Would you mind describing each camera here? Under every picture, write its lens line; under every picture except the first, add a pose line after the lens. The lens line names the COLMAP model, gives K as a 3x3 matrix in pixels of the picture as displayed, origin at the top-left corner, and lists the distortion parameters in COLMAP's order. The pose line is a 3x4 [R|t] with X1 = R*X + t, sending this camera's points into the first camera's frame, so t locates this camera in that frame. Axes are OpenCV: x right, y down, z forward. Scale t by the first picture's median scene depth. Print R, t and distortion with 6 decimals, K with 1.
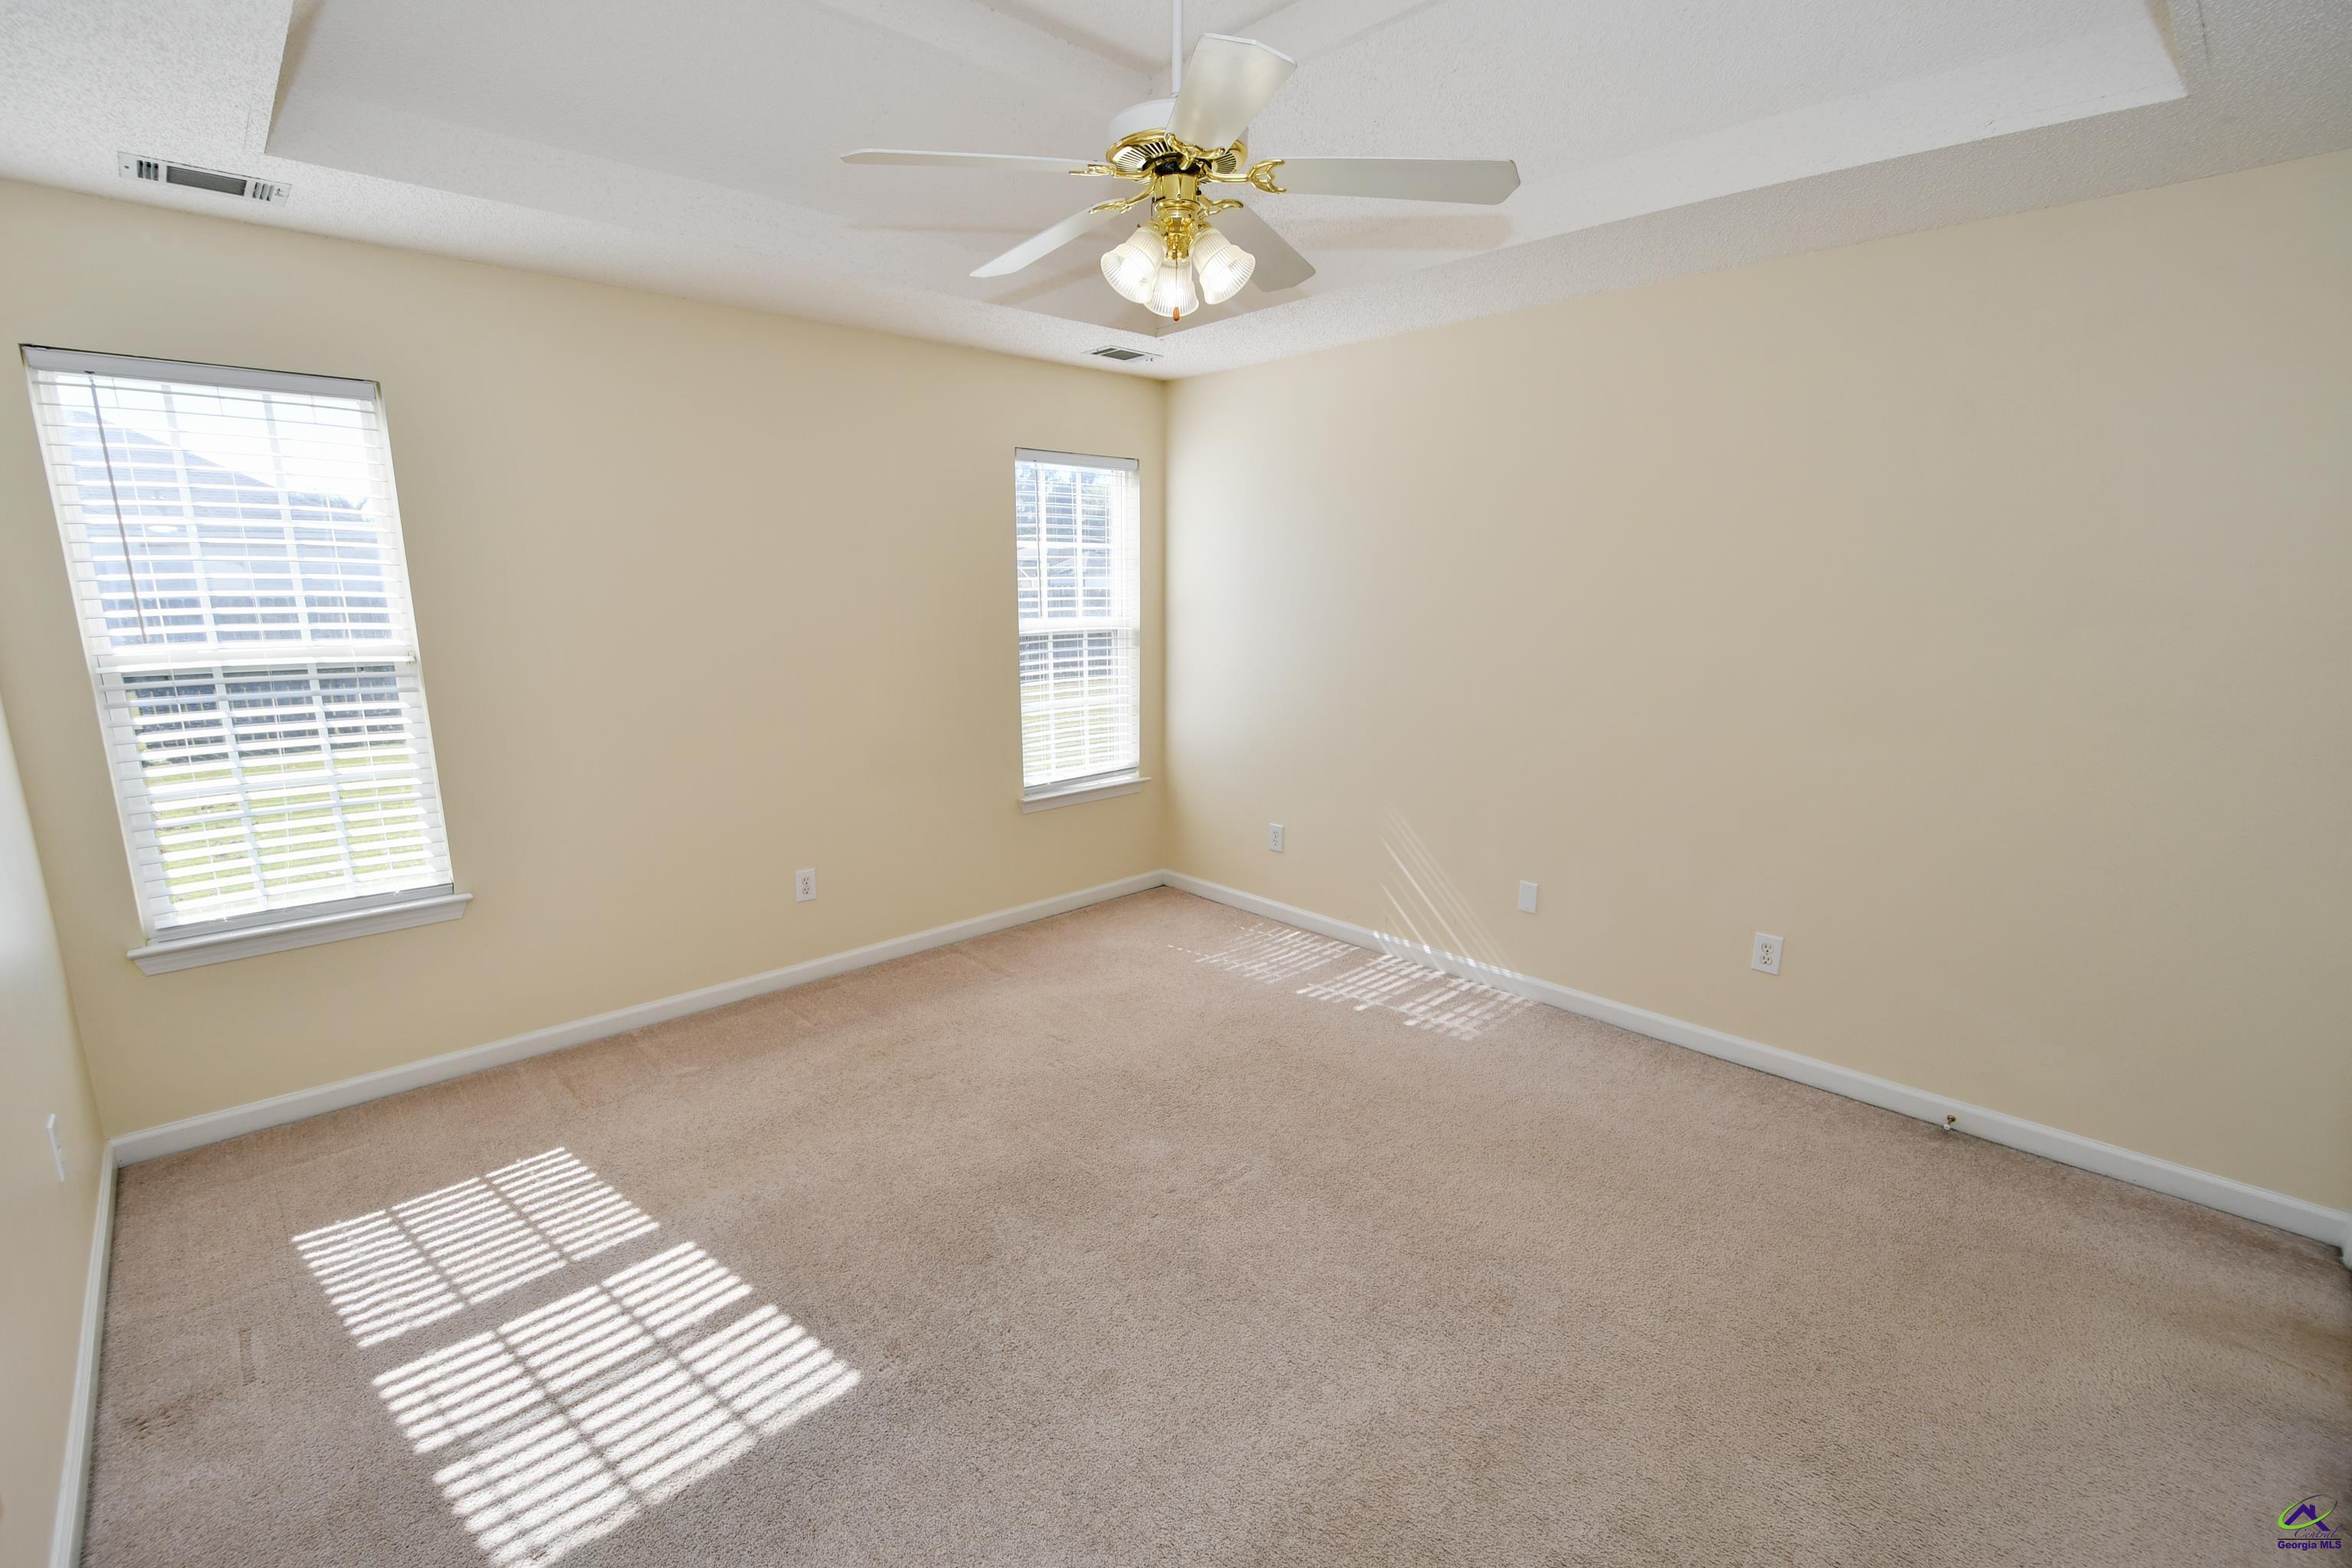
lens RADIAL K [[1015.1, 0, 1177.7], [0, 1015.1, 810.0], [0, 0, 1]] dist [-0.021742, 0.013327]
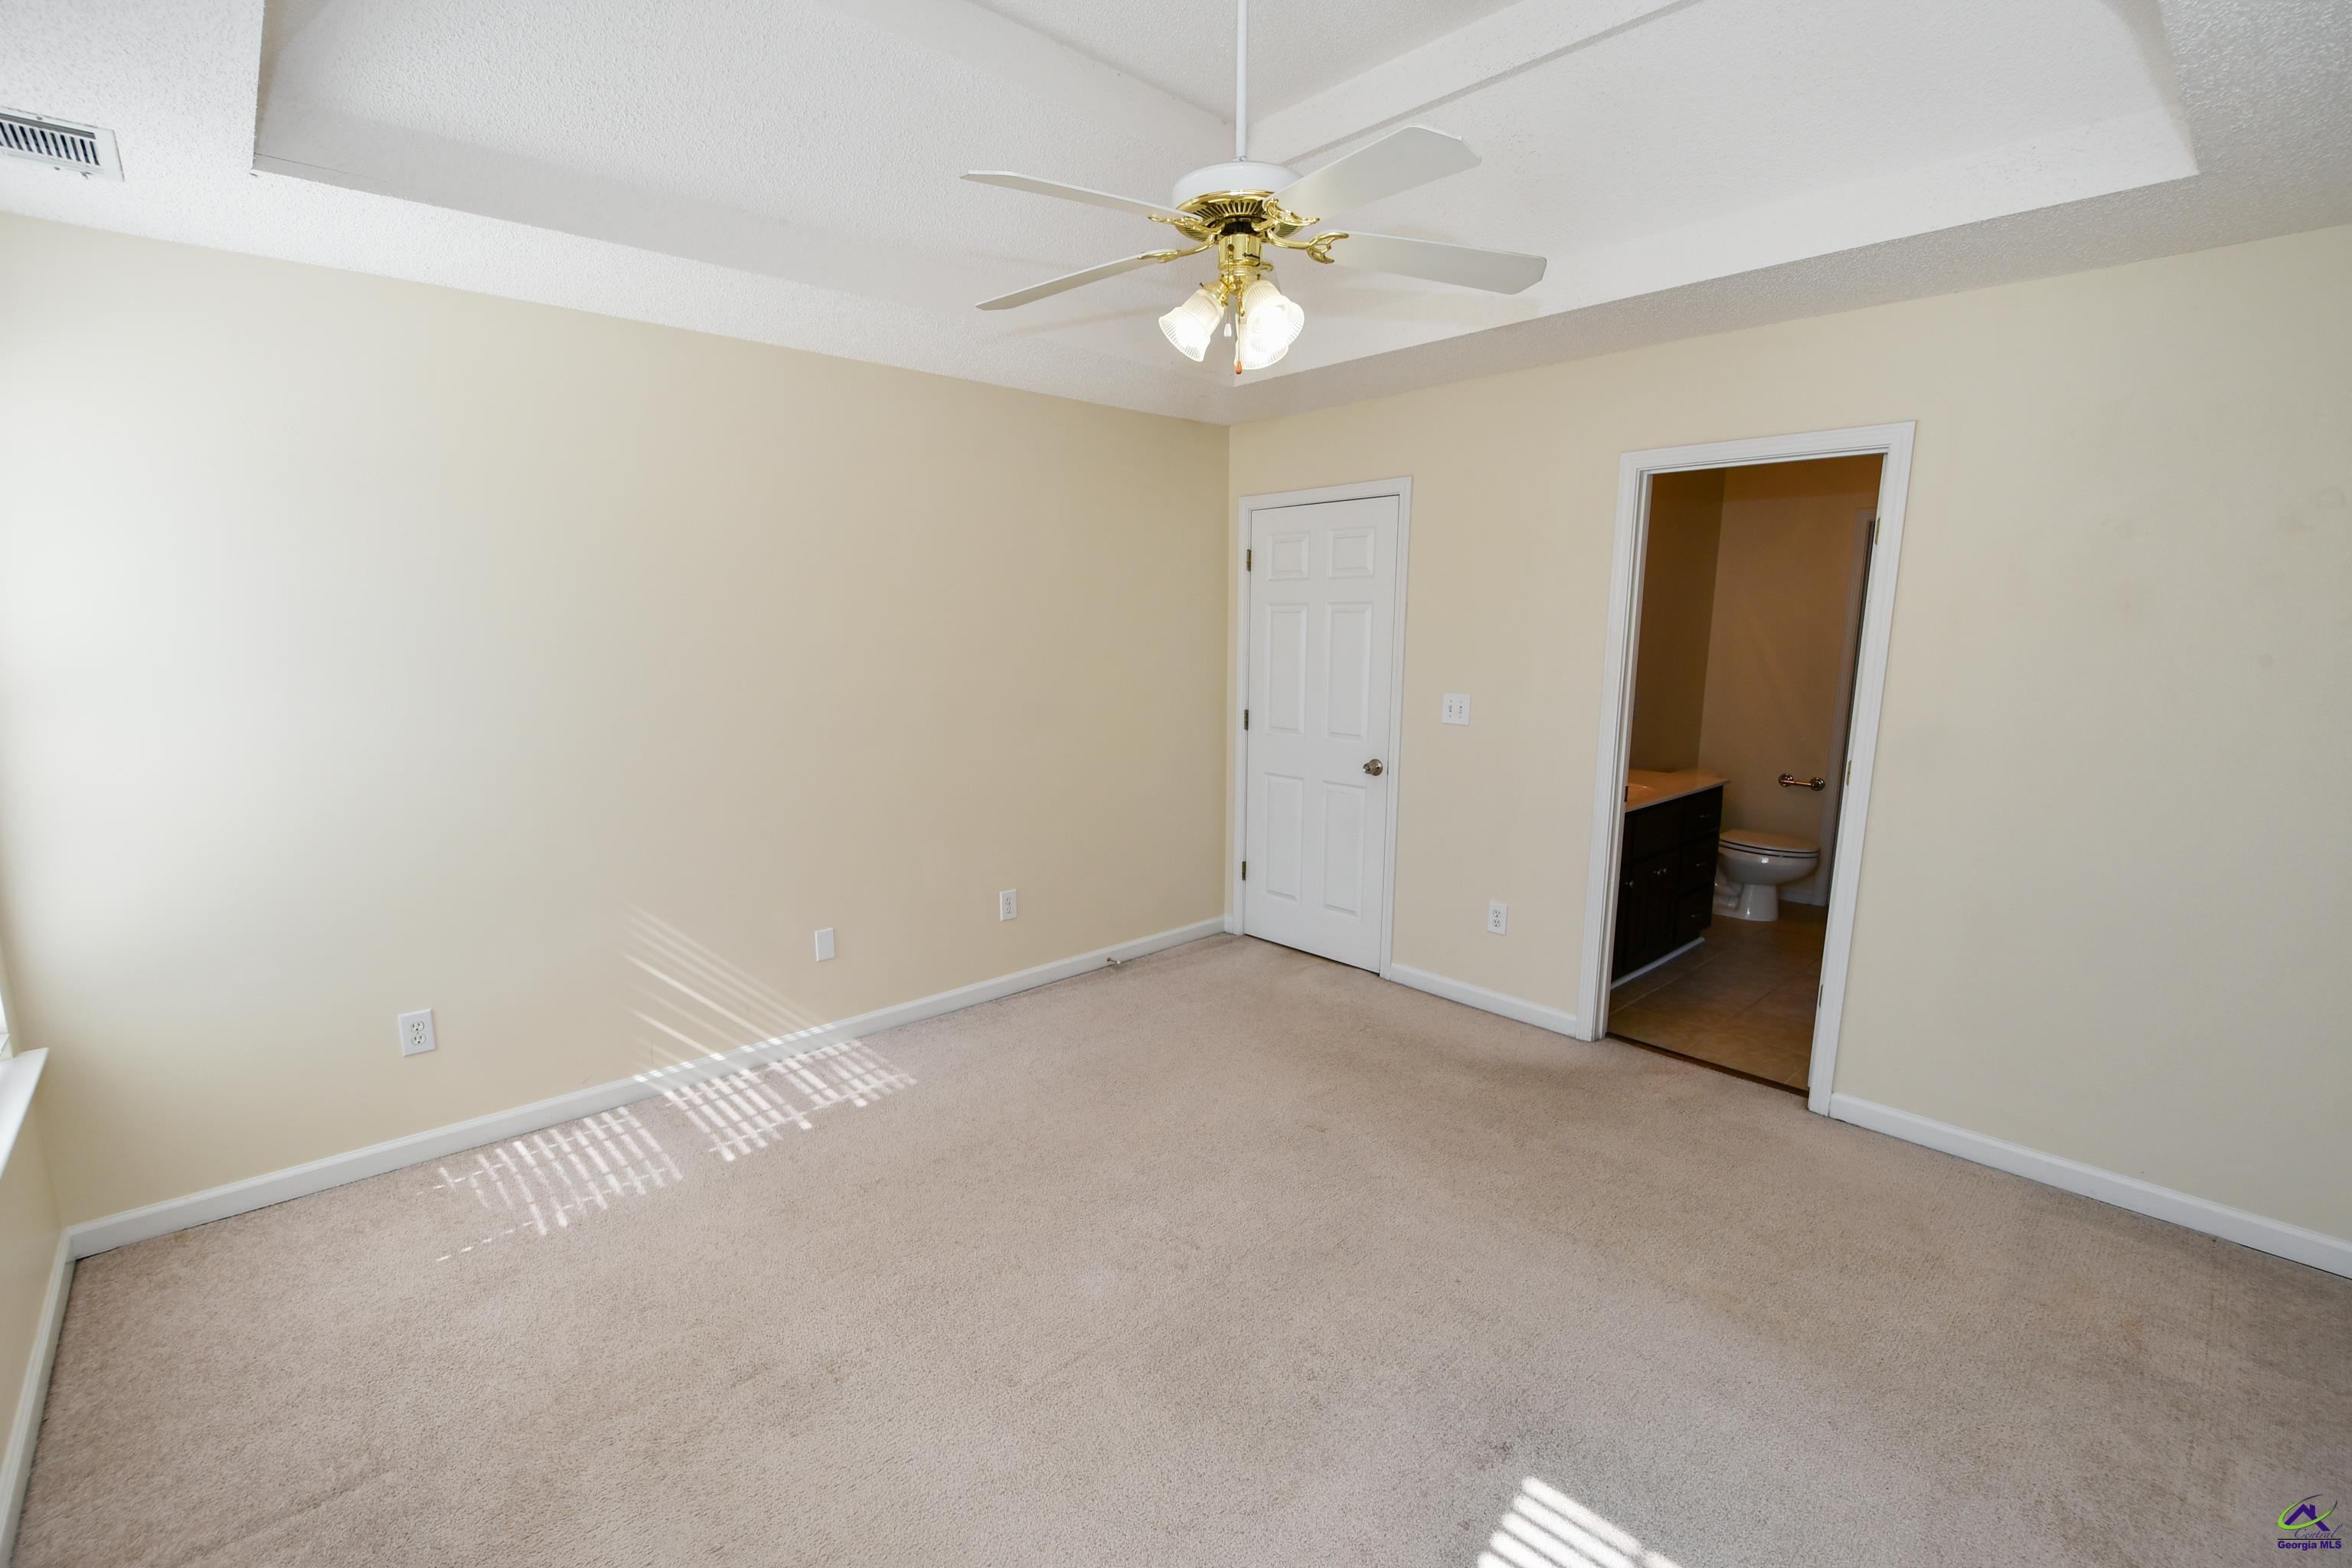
lens RADIAL K [[999.8, 0, 1095.3], [0, 999.8, 798.9], [0, 0, 1]] dist [0.001016, -0.008065]
pose [[0.047299, -0.160032, 0.985978, -0.724563], [0.221709, 0.964143, 0.145852, -0.168940], [-0.973965, 0.211702, 0.081084, 0.776668]]
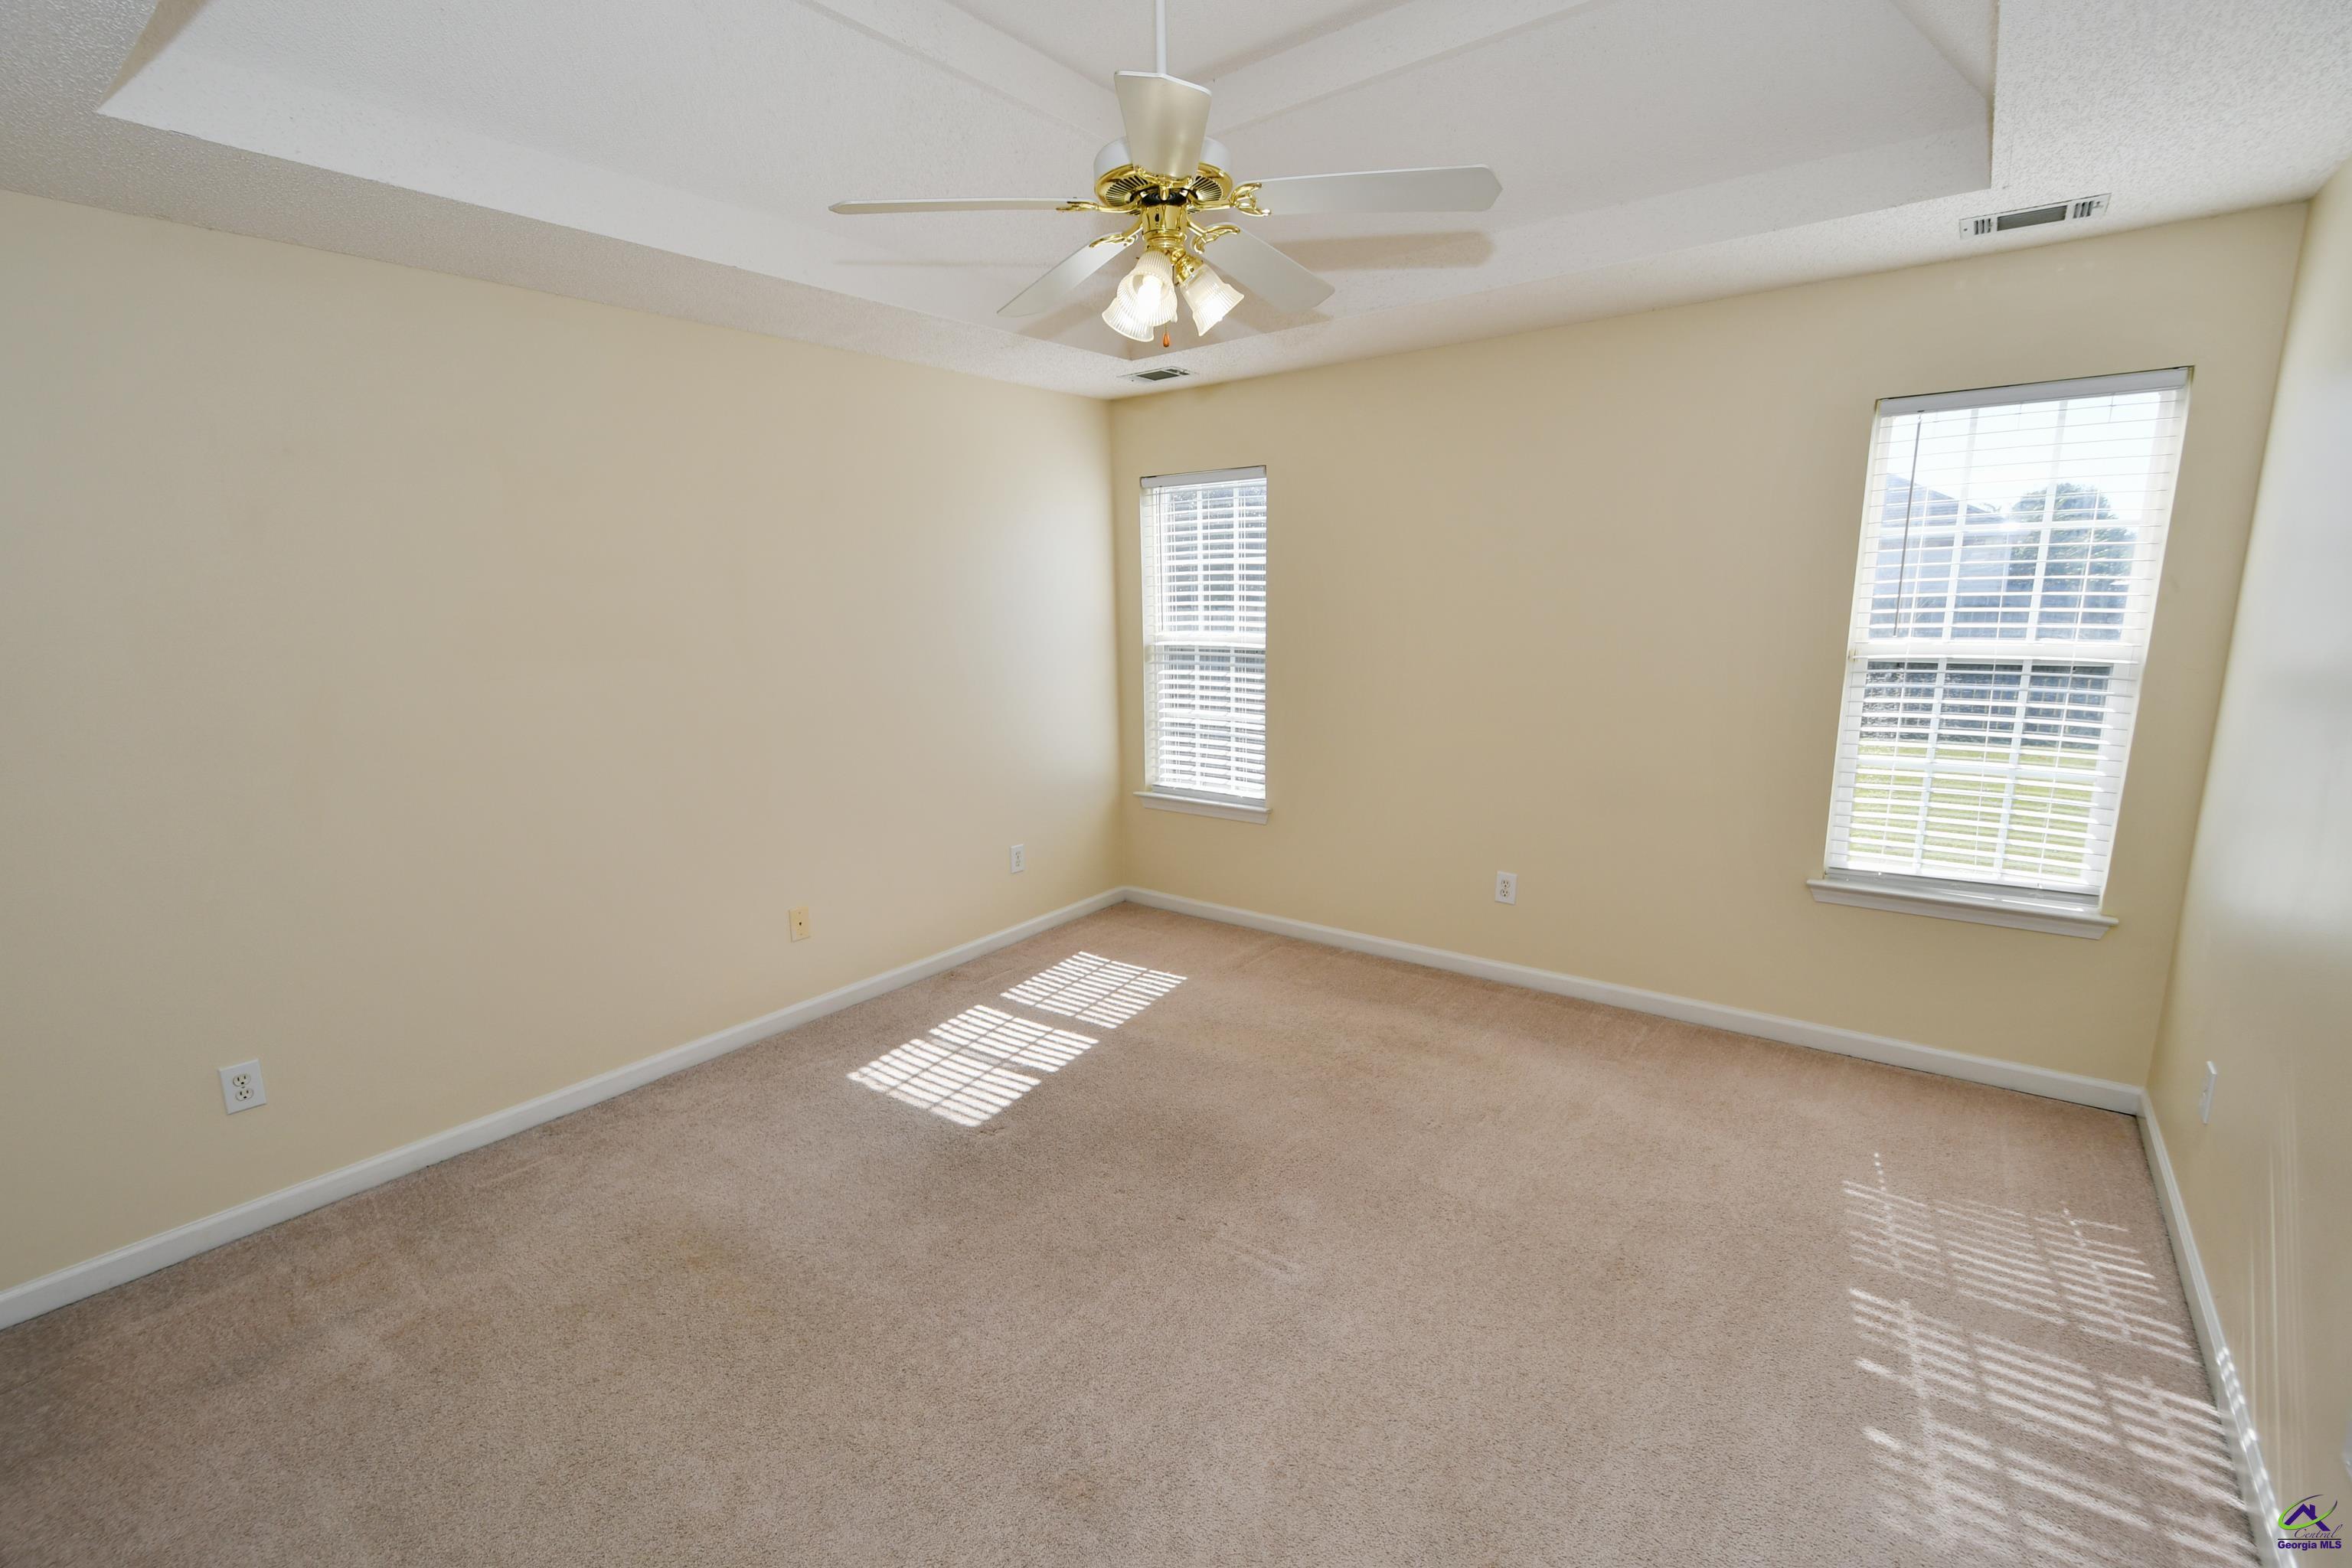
lens RADIAL K [[1031.6, 0, 1159.5], [0, 1031.6, 805.2], [0, 0, 1]] dist [0.008929, -0.010002]
pose [[0.154347, 0.194629, -0.968657, 0.732277], [-0.197953, 0.966618, 0.162677, -0.136281], [0.967983, 0.166640, 0.187722, 0.577963]]
